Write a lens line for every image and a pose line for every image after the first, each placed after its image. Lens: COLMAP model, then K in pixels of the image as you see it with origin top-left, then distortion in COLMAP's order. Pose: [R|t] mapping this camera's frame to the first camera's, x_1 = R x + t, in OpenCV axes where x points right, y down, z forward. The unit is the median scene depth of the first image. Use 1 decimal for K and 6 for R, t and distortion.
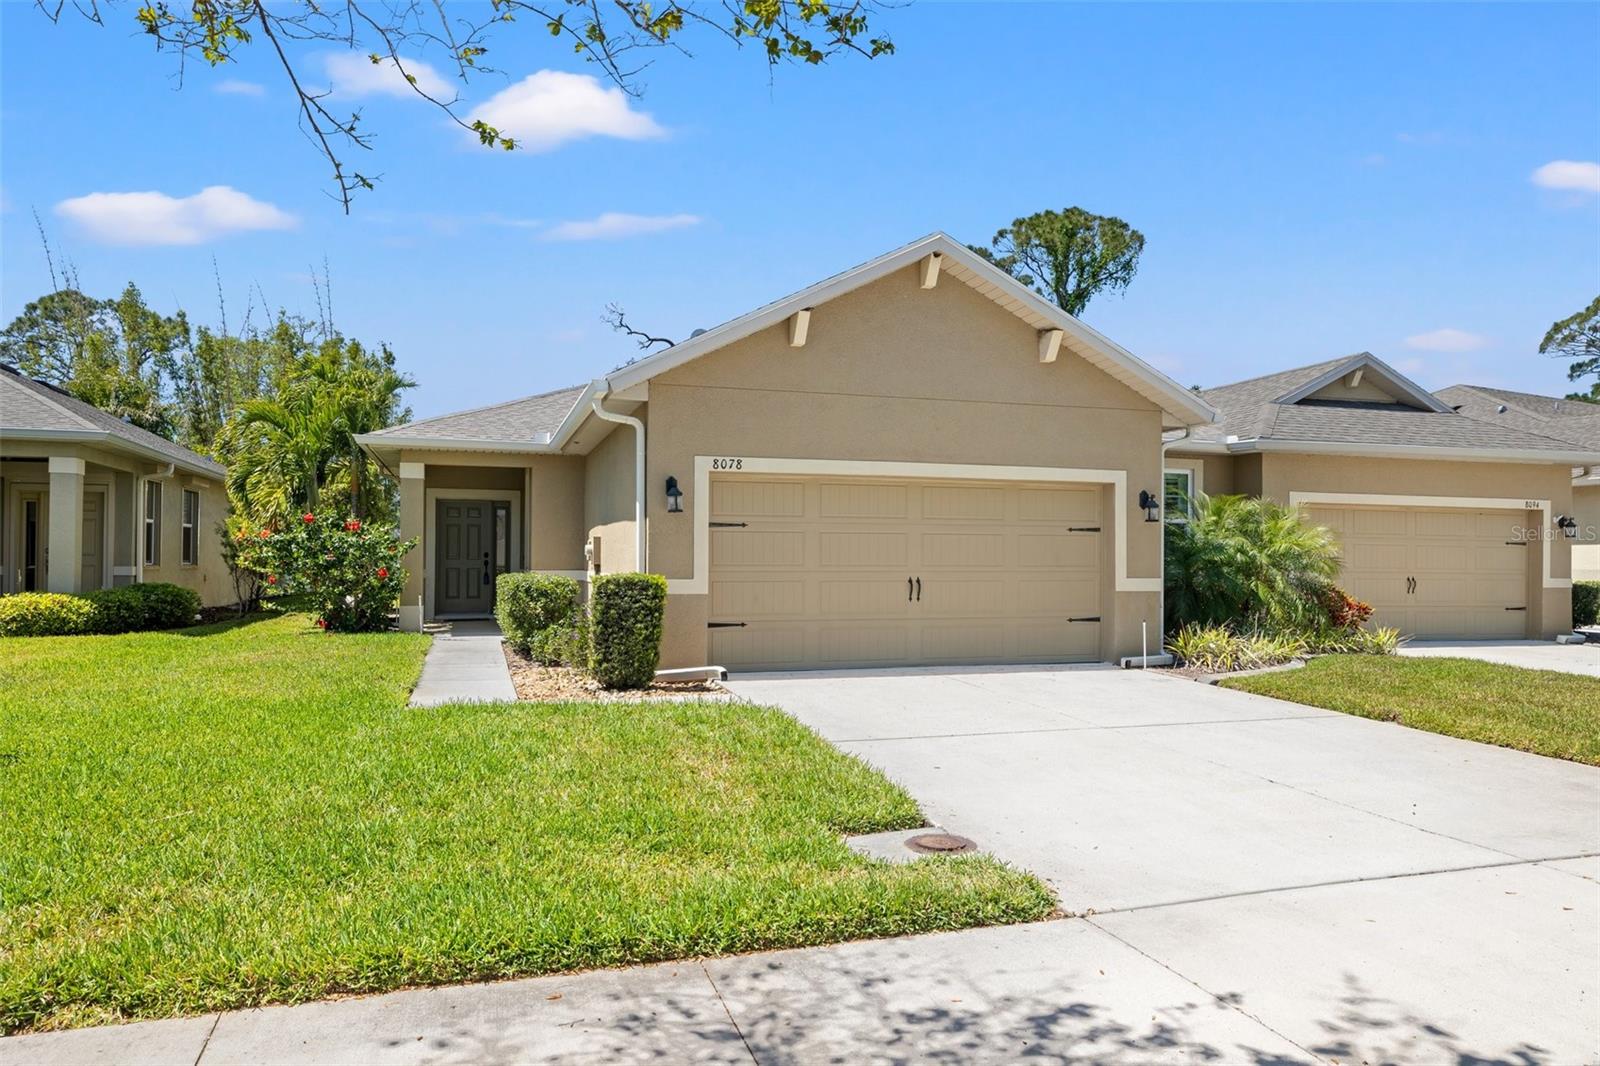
lens RADIAL K [[1065.6, 0, 798.8], [0, 1065.6, 542.3], [0, 0, 1]] dist [0.001956, 0.000891]
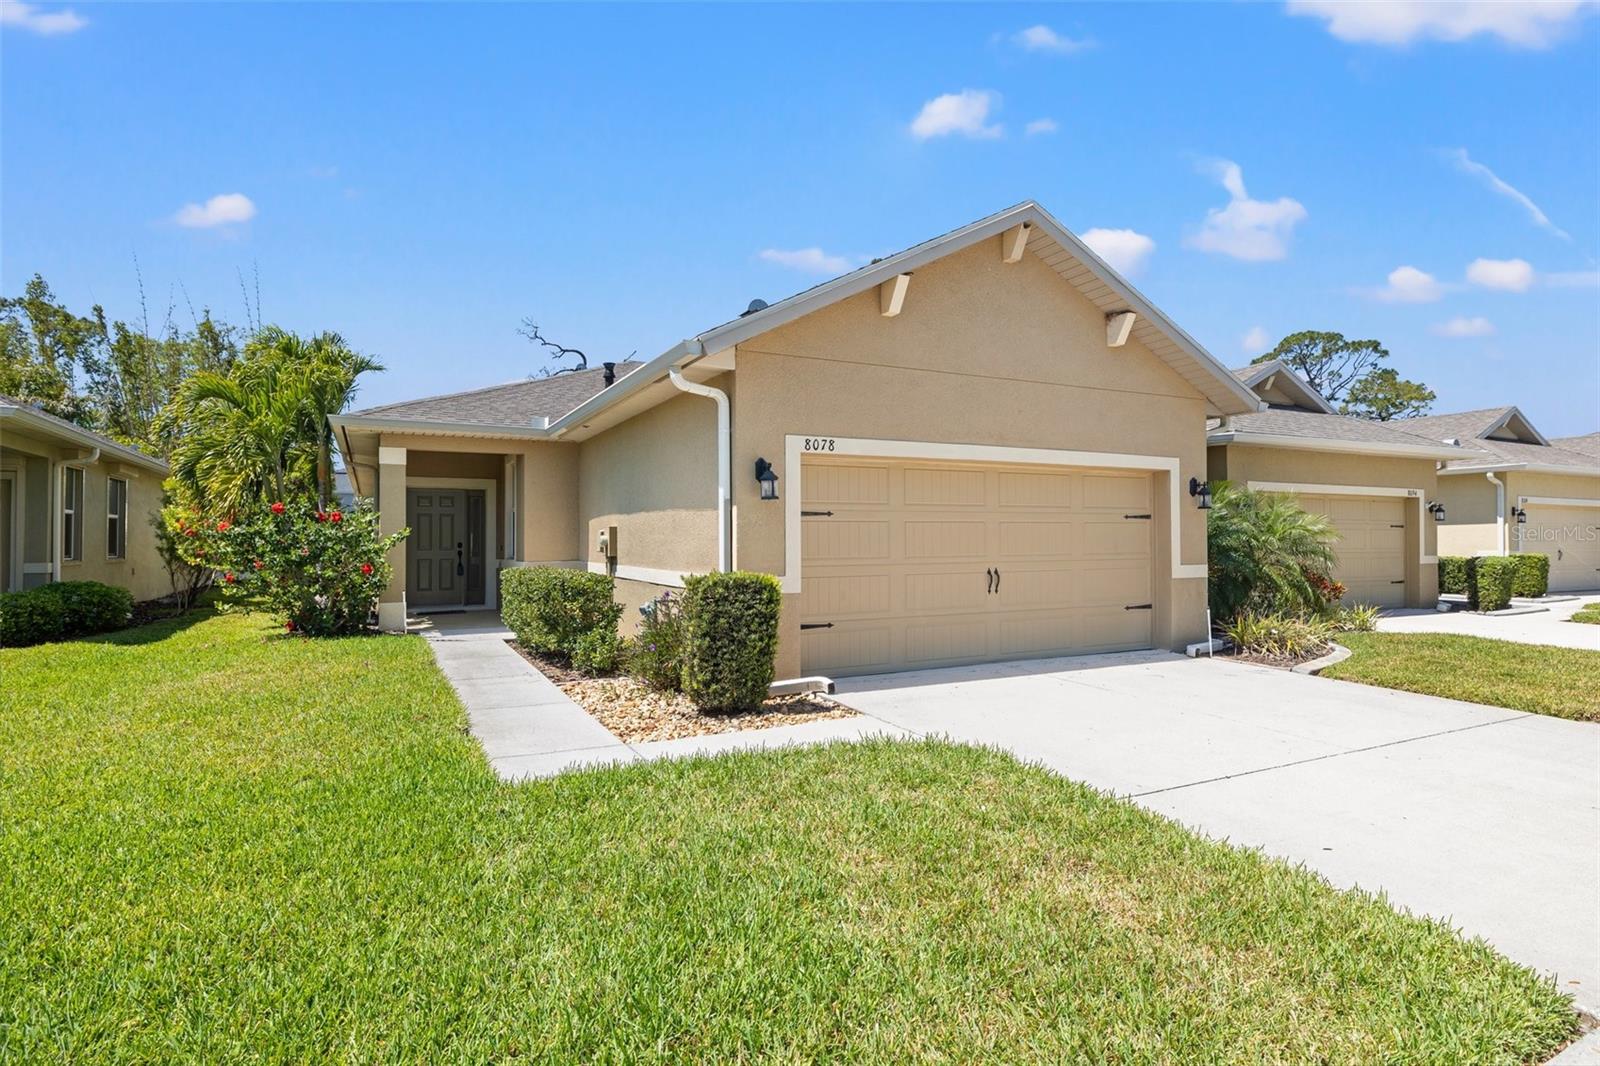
lens RADIAL K [[844.5, 0, 802.9], [0, 844.5, 520.2], [0, 0, 1]] dist [-0.001137, -0.000910]
pose [[0.984638, -0.005647, 0.174517, -0.177545], [0.006894, 0.999955, -0.006536, -0.005796], [-0.174472, 0.007639, 0.984632, 0.275200]]
